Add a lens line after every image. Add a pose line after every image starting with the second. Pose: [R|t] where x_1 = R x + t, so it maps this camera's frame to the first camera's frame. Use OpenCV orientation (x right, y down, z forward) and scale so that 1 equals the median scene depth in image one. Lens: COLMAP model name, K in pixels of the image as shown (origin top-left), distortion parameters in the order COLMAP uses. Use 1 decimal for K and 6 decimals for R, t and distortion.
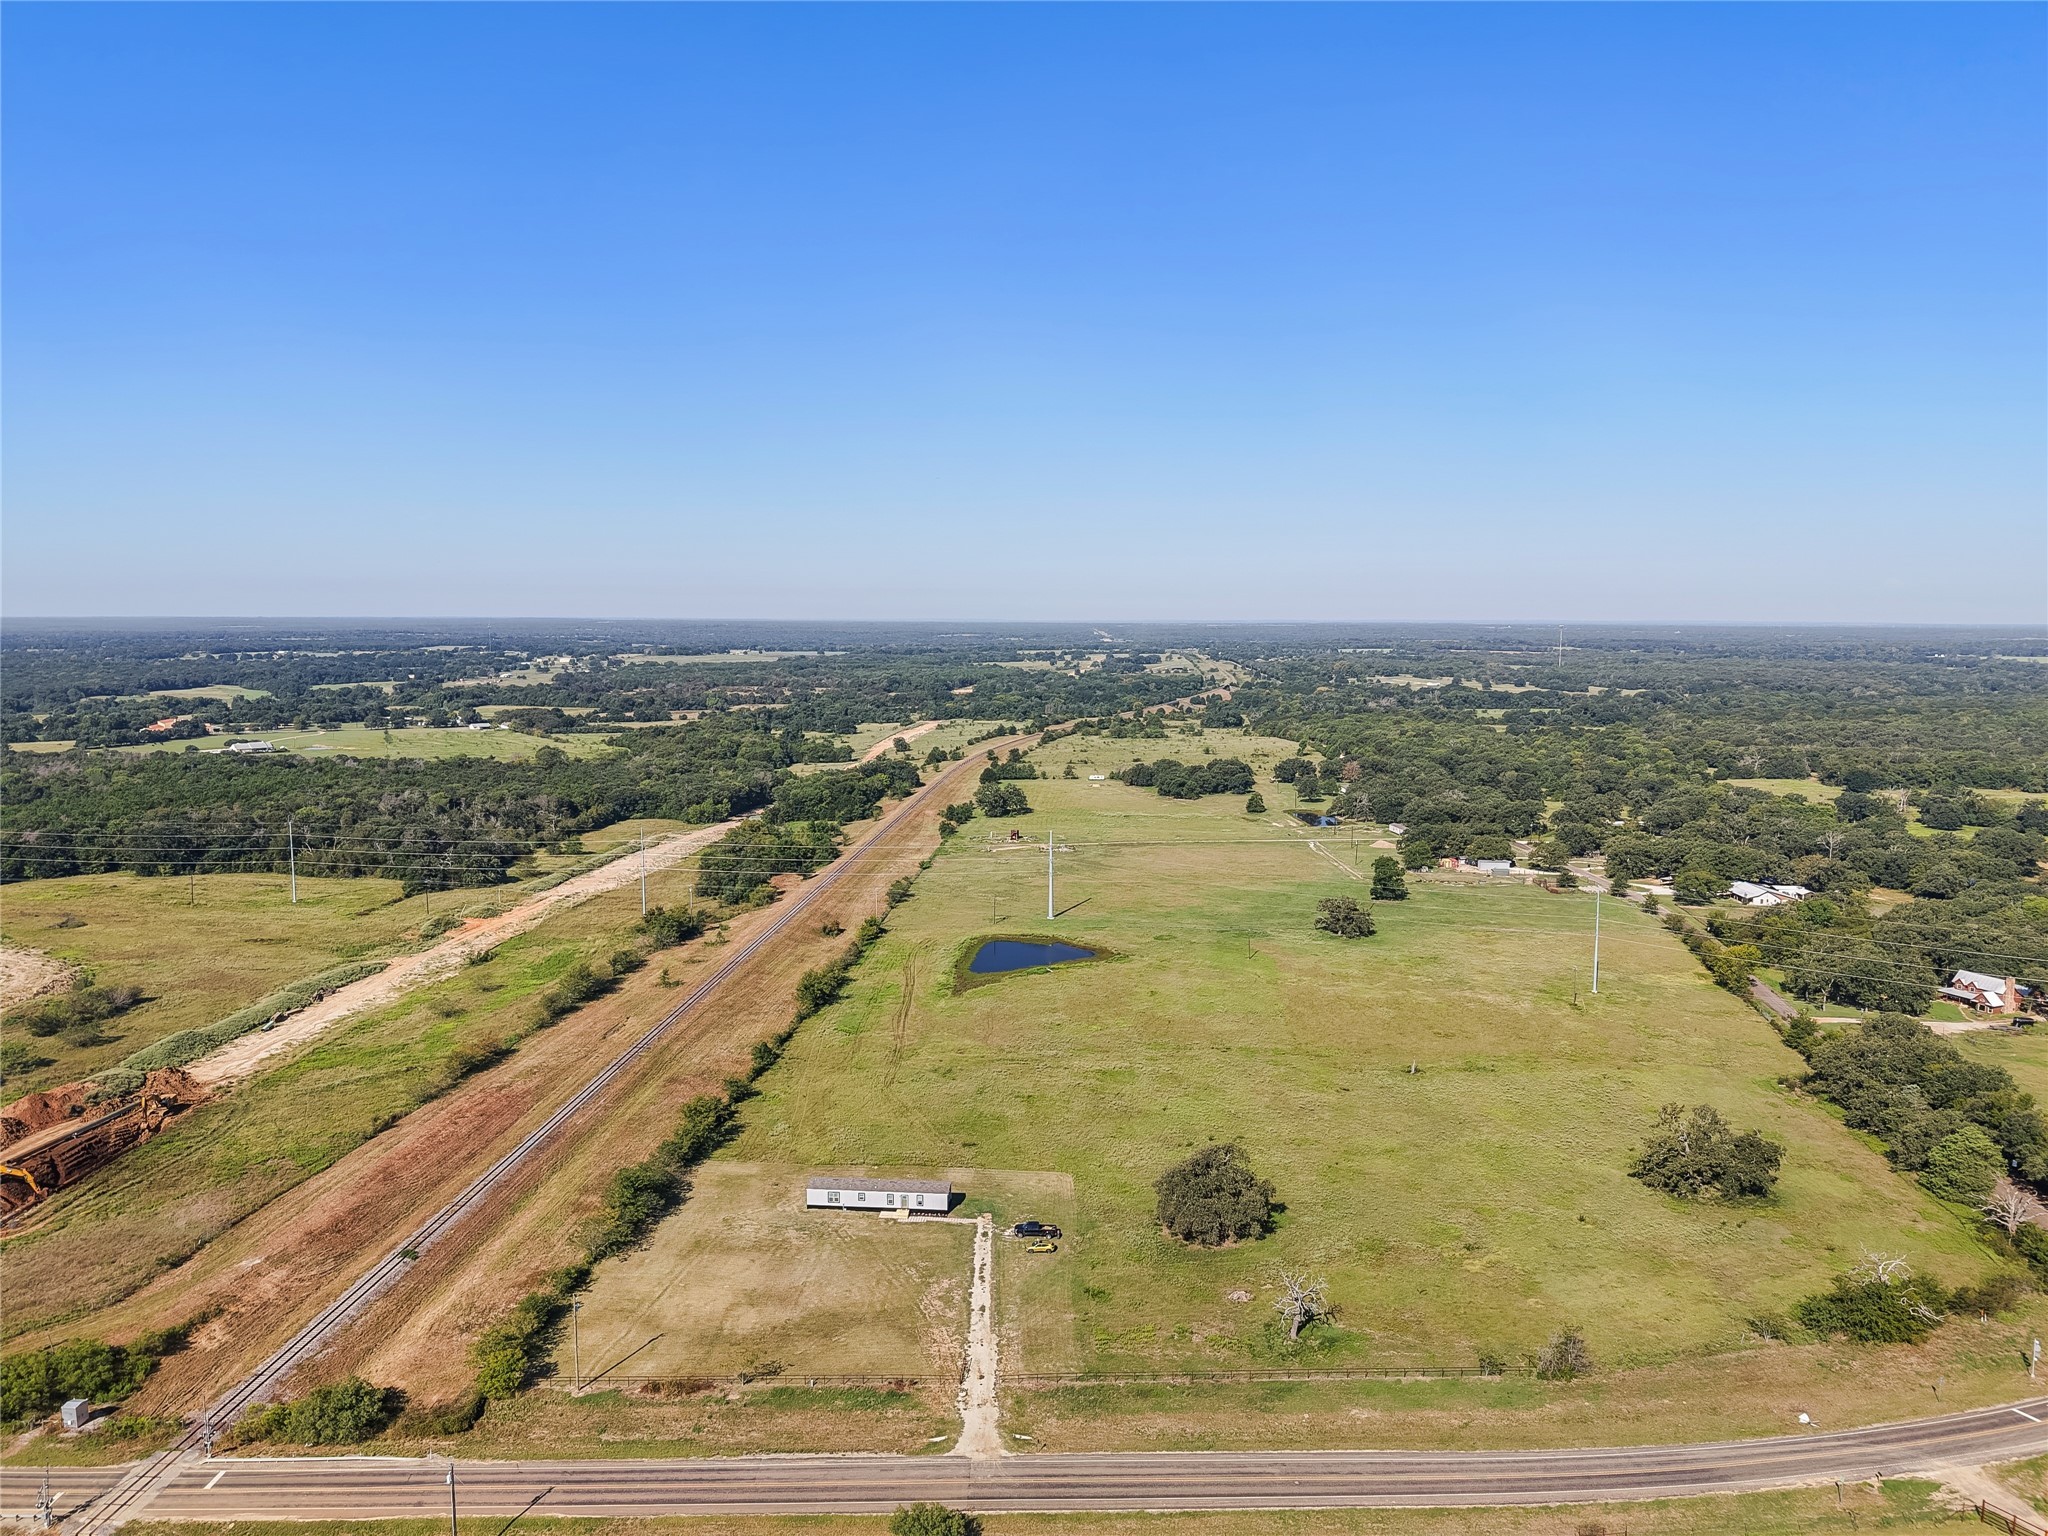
lens RADIAL K [[1389.4, 0, 1028.8], [0, 1389.4, 767.9], [0, 0, 1]] dist [-0.005567, -0.009904]
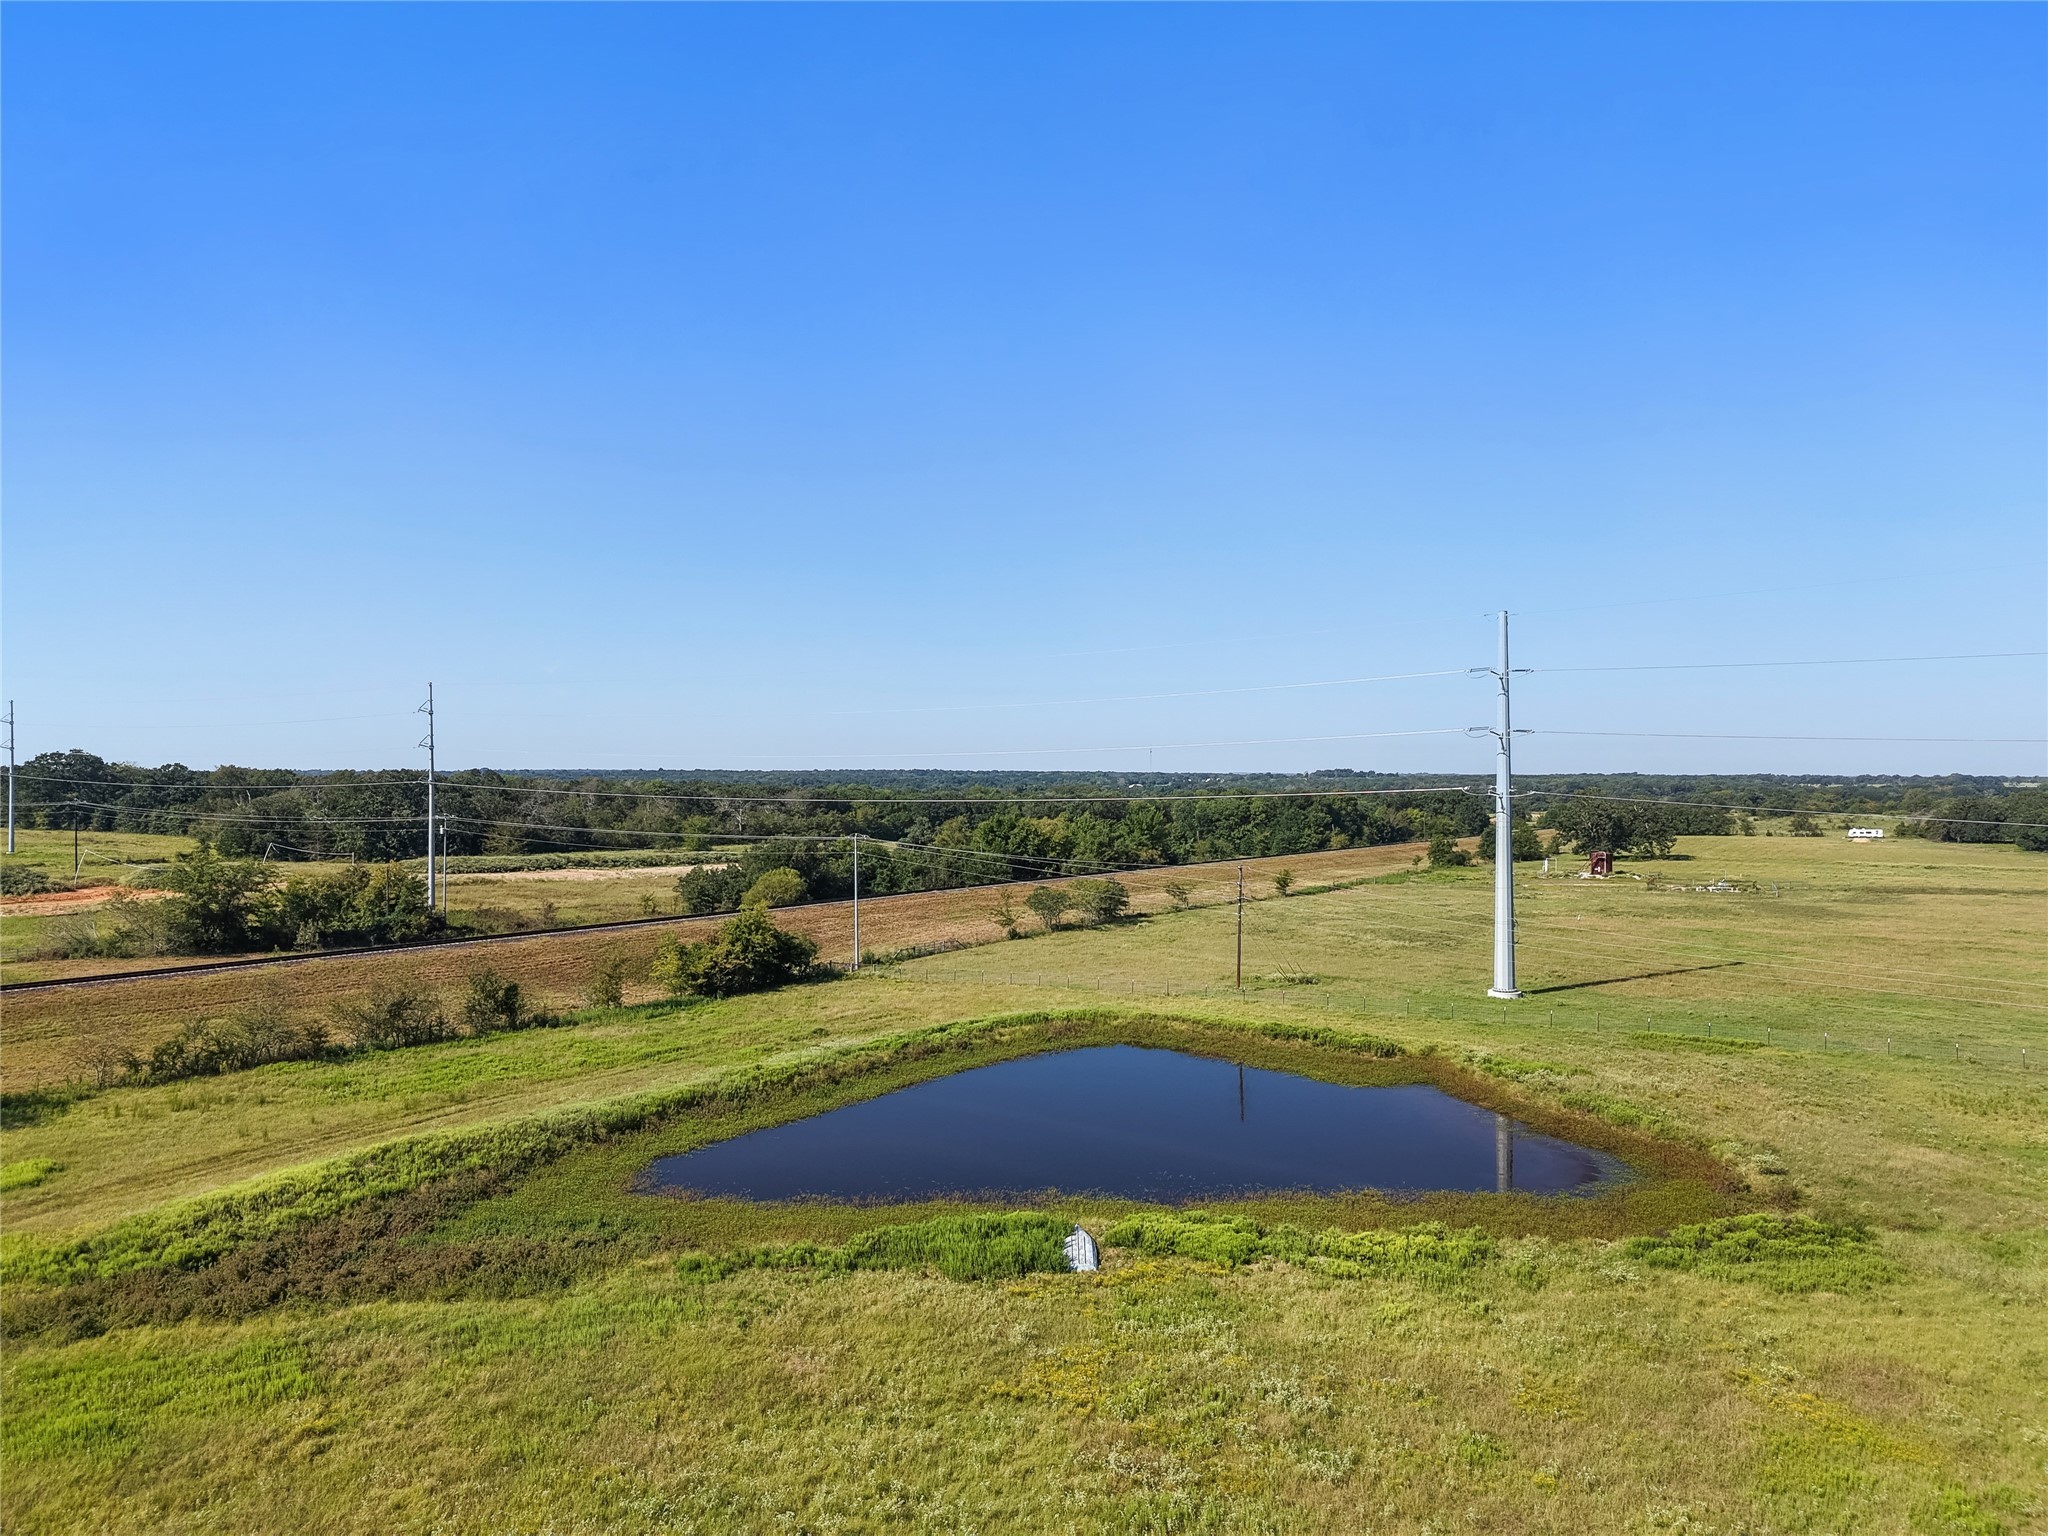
lens RADIAL K [[1389.4, 0, 1024.1], [0, 1389.4, 763.9], [0, 0, 1]] dist [-0.005567, -0.009904]
pose [[0.867548, 0.004256, -0.497335, 0.064136], [-0.067969, 0.991596, -0.110078, 0.106930], [0.492687, 0.129301, 0.860547, 0.806714]]
